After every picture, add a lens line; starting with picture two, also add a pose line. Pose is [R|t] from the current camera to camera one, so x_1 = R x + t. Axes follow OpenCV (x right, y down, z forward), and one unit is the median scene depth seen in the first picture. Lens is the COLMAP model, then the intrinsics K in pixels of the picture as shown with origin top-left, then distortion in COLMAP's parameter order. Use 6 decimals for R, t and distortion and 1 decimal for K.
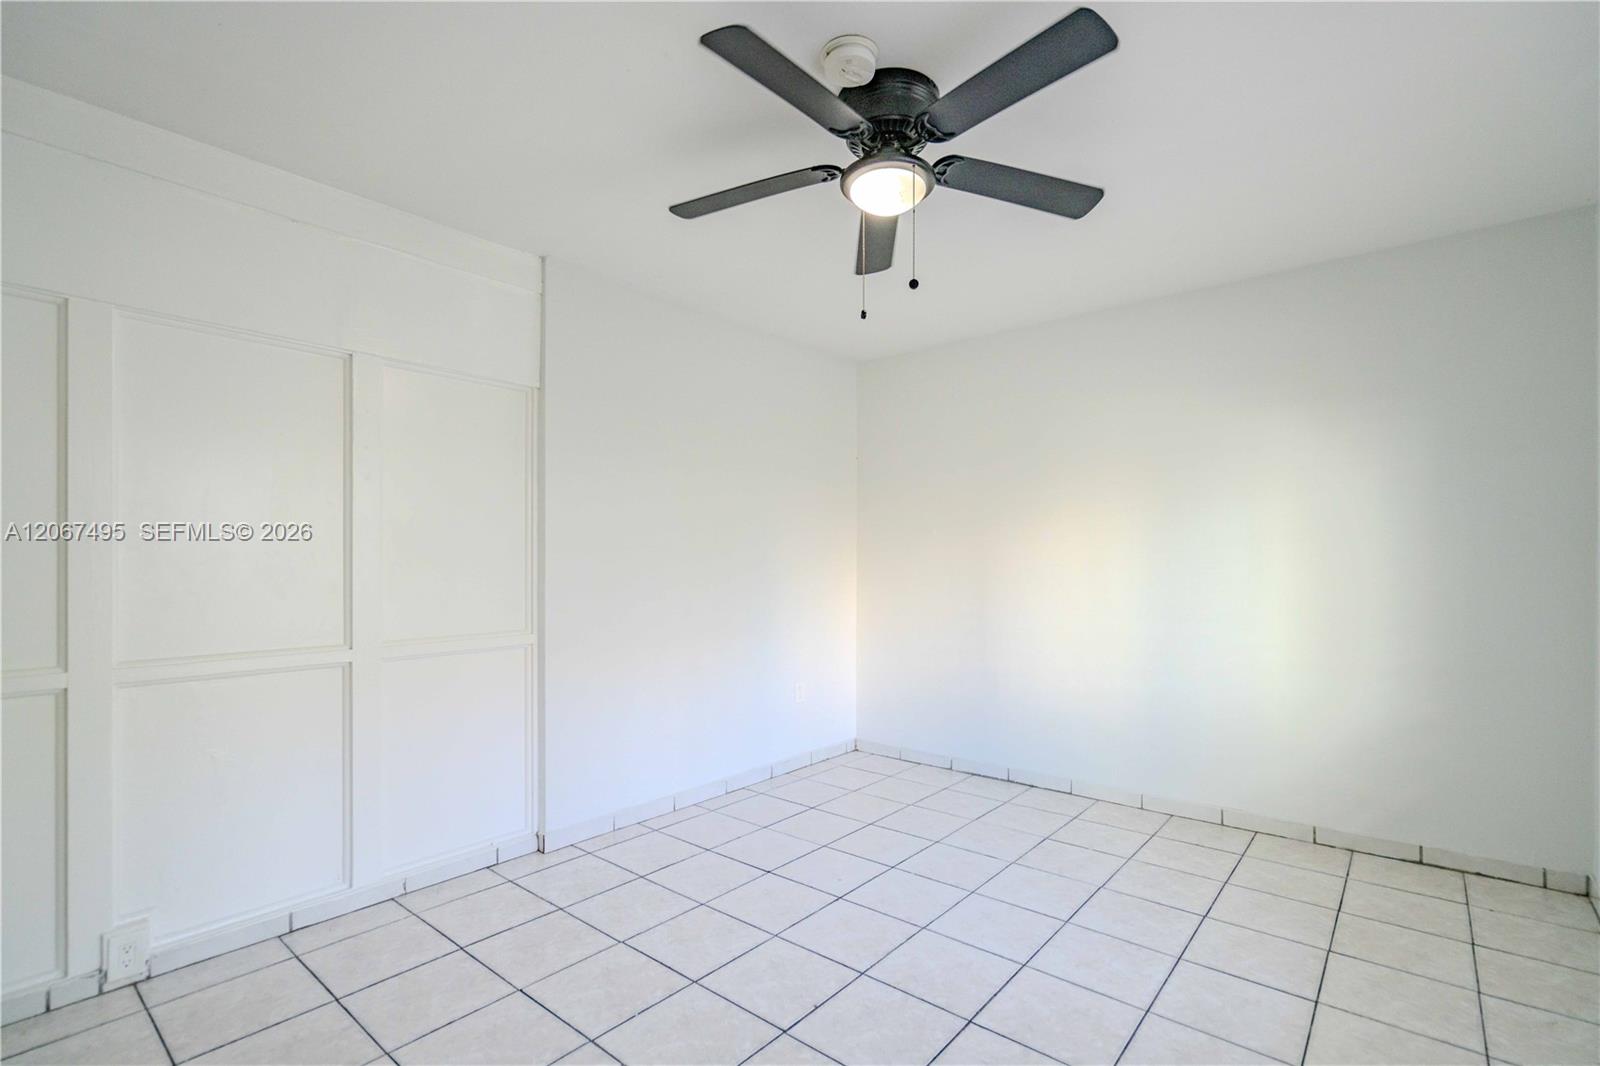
lens RADIAL K [[724.1, 0, 805.0], [0, 724.1, 536.3], [0, 0, 1]] dist [-0.004565, -0.000042]
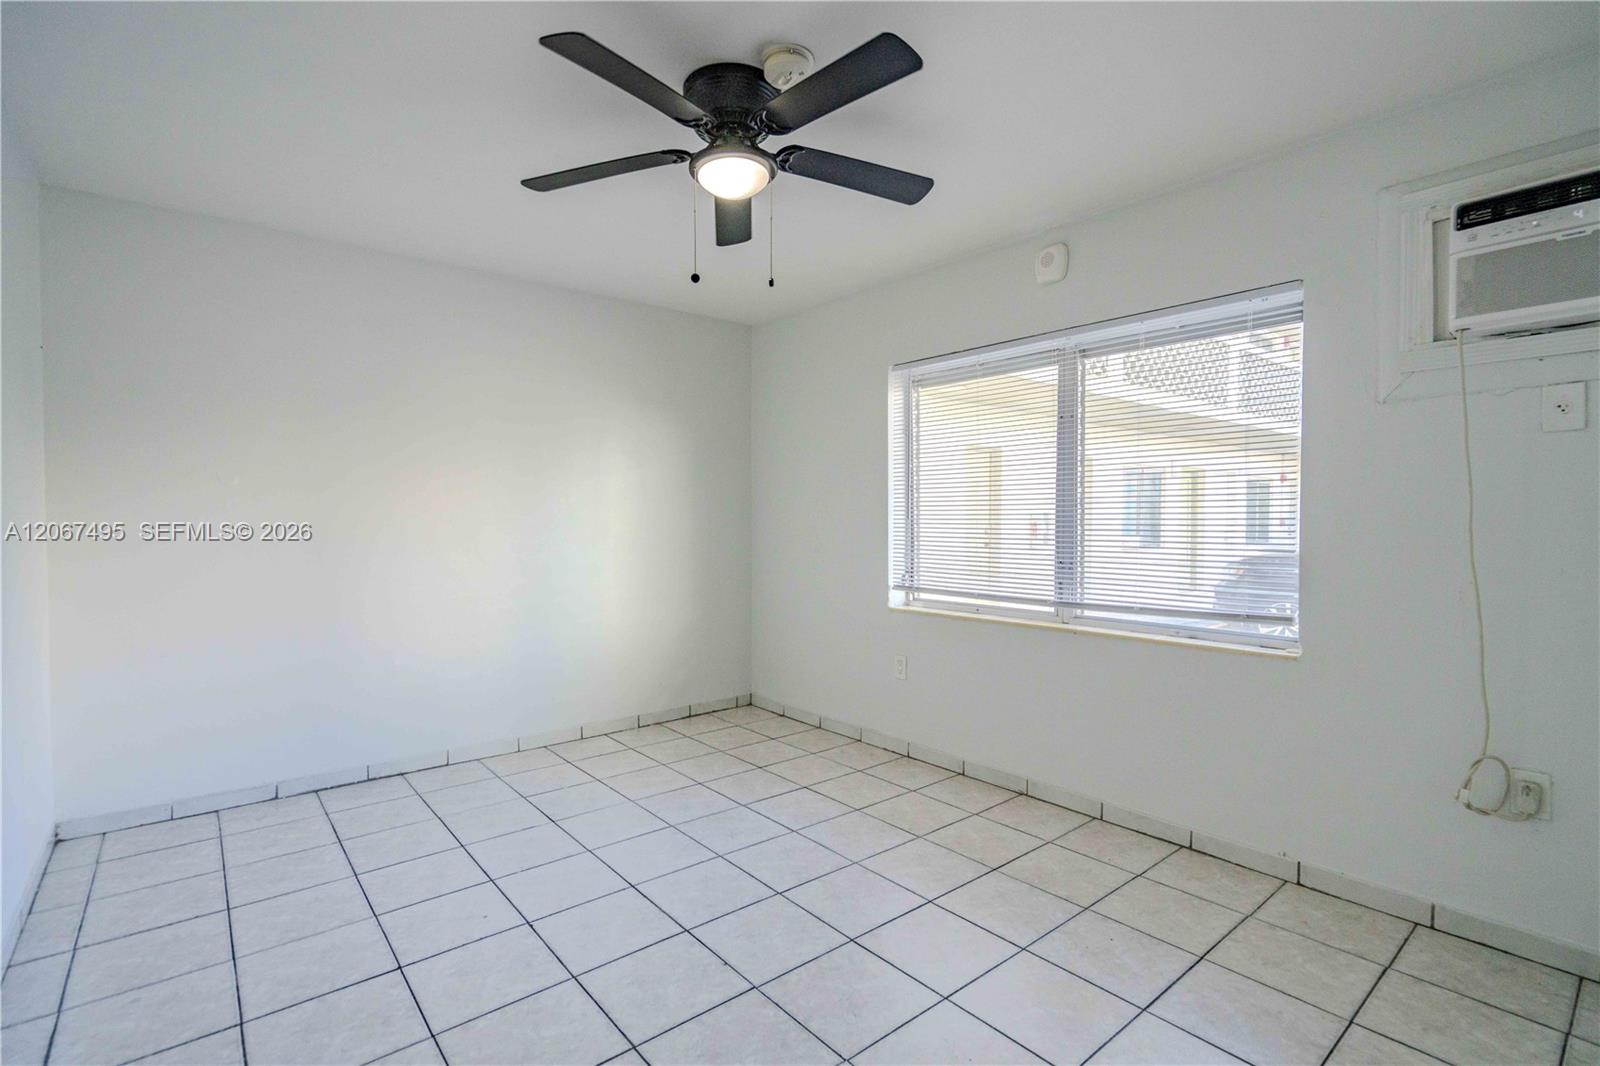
lens RADIAL K [[724.1, 0, 805.0], [0, 724.1, 536.3], [0, 0, 1]] dist [-0.004565, -0.000042]
pose [[0.188322, -0.021388, 0.981874, -0.591716], [-0.034973, 0.998983, 0.028468, 0.011109], [-0.981484, -0.039700, 0.187382, 0.452520]]
